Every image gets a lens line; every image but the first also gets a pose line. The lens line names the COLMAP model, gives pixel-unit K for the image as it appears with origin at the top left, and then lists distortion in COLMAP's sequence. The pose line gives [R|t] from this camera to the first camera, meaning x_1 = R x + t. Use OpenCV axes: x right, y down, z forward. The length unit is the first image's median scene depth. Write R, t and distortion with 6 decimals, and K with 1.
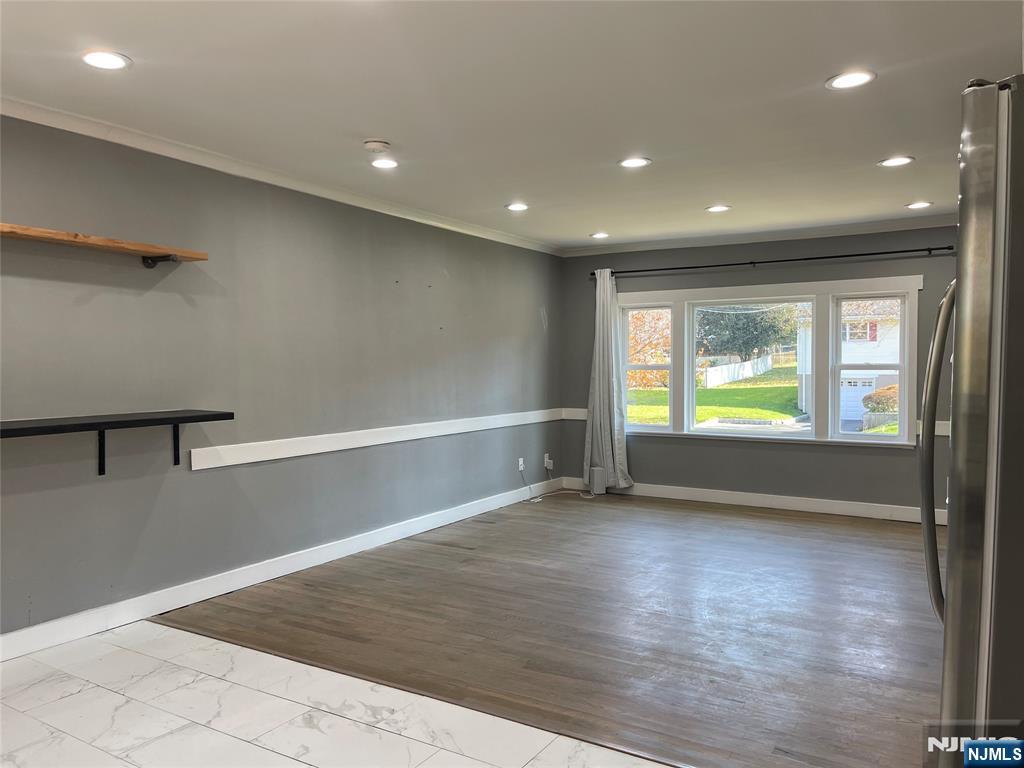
lens RADIAL K [[772.1, 0, 511.0], [0, 772.1, 382.4], [0, 0, 1]] dist [0.066662, -0.079718]
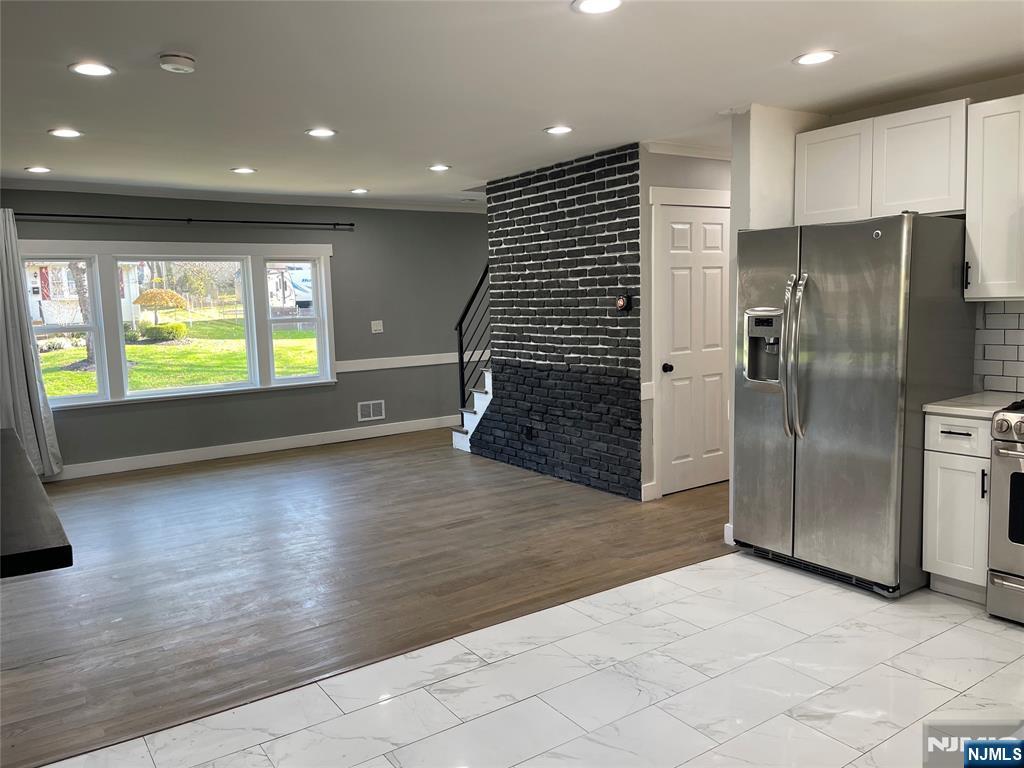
lens RADIAL K [[772.1, 0, 511.8], [0, 772.1, 386.3], [0, 0, 1]] dist [0.066662, -0.079718]
pose [[0.413185, -0.115210, 0.903330, -0.762022], [0.049653, 0.993339, 0.103978, -0.042456], [-0.909293, 0.001891, 0.416153, 0.351436]]
